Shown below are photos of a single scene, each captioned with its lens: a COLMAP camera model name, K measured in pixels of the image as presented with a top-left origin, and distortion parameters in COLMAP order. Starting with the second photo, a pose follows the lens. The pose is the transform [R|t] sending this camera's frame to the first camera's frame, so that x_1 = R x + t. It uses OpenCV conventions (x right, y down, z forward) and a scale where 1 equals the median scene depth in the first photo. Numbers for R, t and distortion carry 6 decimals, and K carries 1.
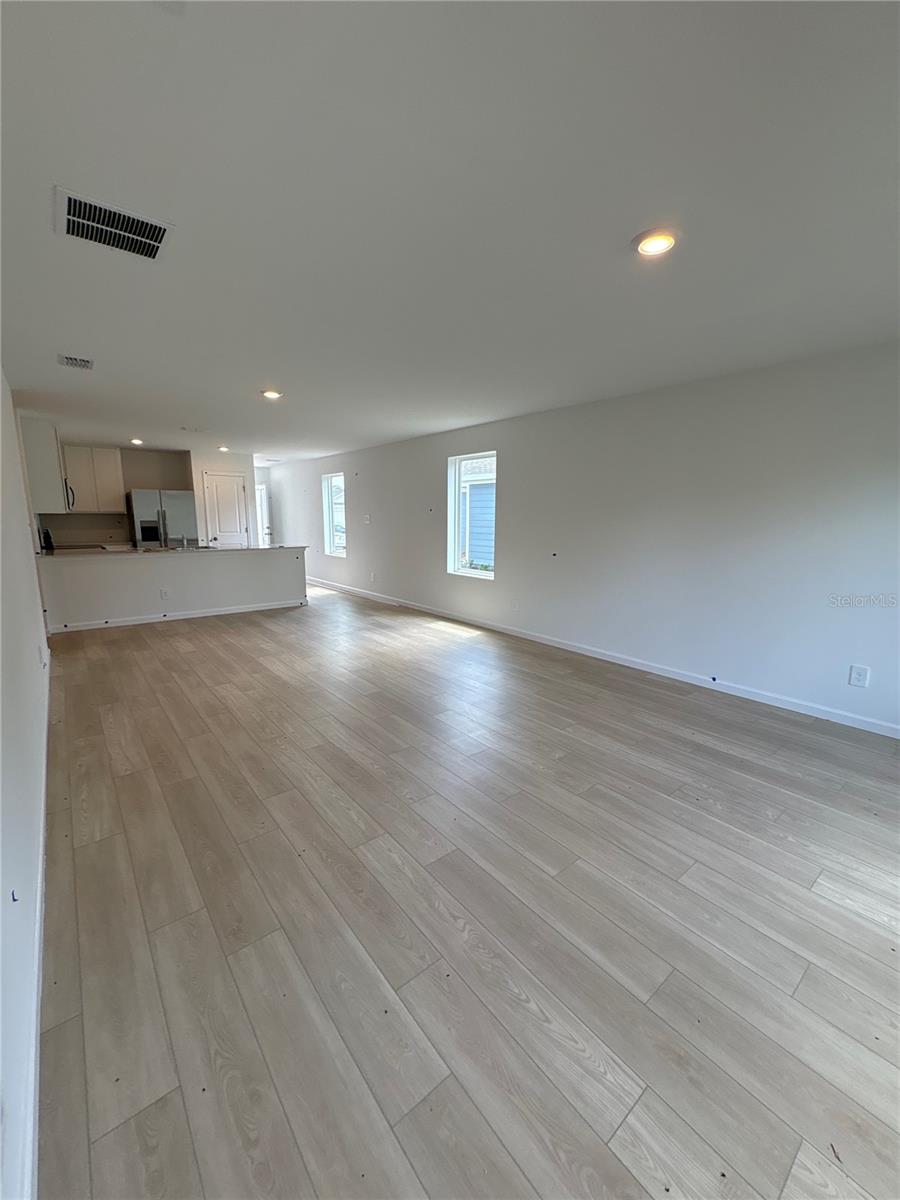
lens RADIAL K [[478.2, 0, 449.4], [0, 478.2, 600.6], [0, 0, 1]] dist [-0.002388, 0.000507]
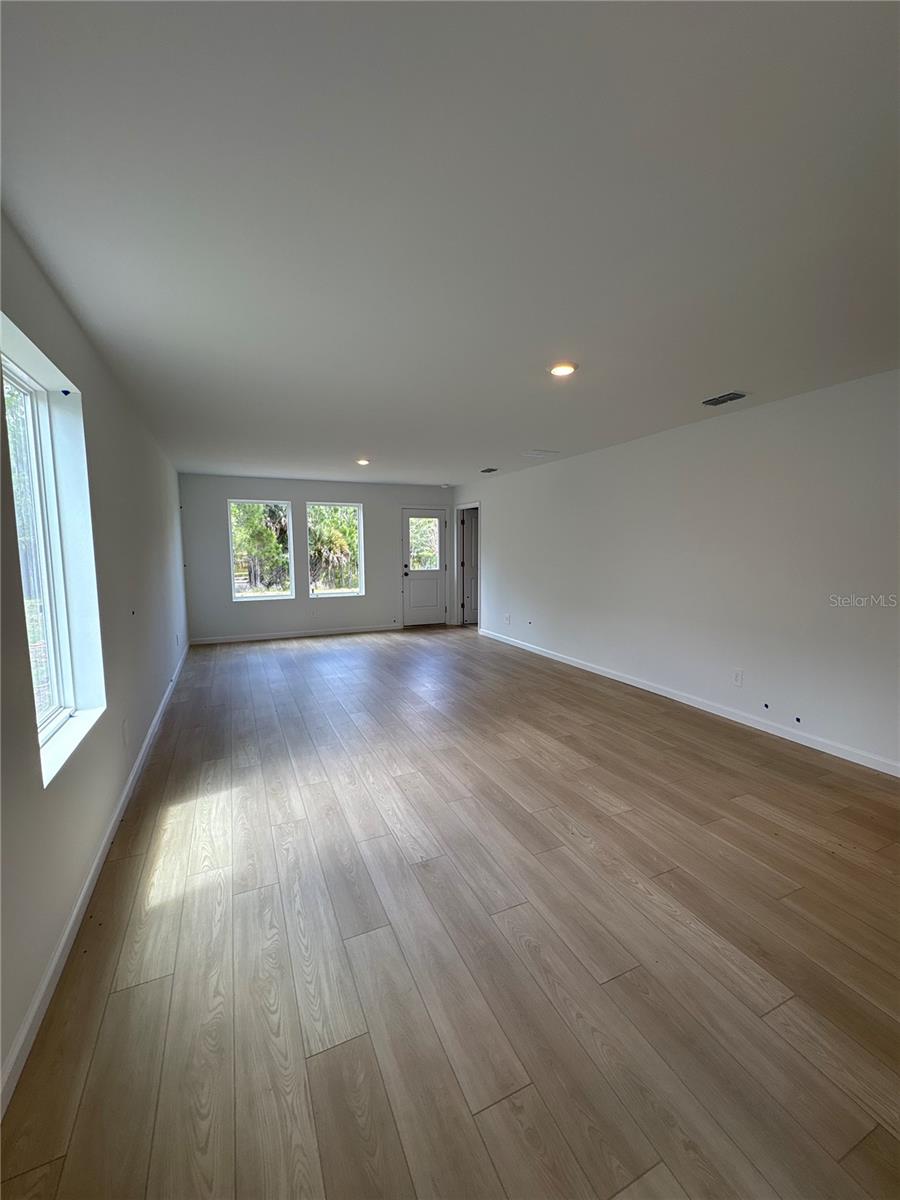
lens RADIAL K [[478.2, 0, 450.7], [0, 478.2, 599.6], [0, 0, 1]] dist [-0.002388, 0.000507]
pose [[-0.968095, -0.032026, 0.248527, -0.406331], [0.039930, 0.959411, 0.279171, -0.327080], [-0.247380, 0.280187, -0.927523, 1.776019]]
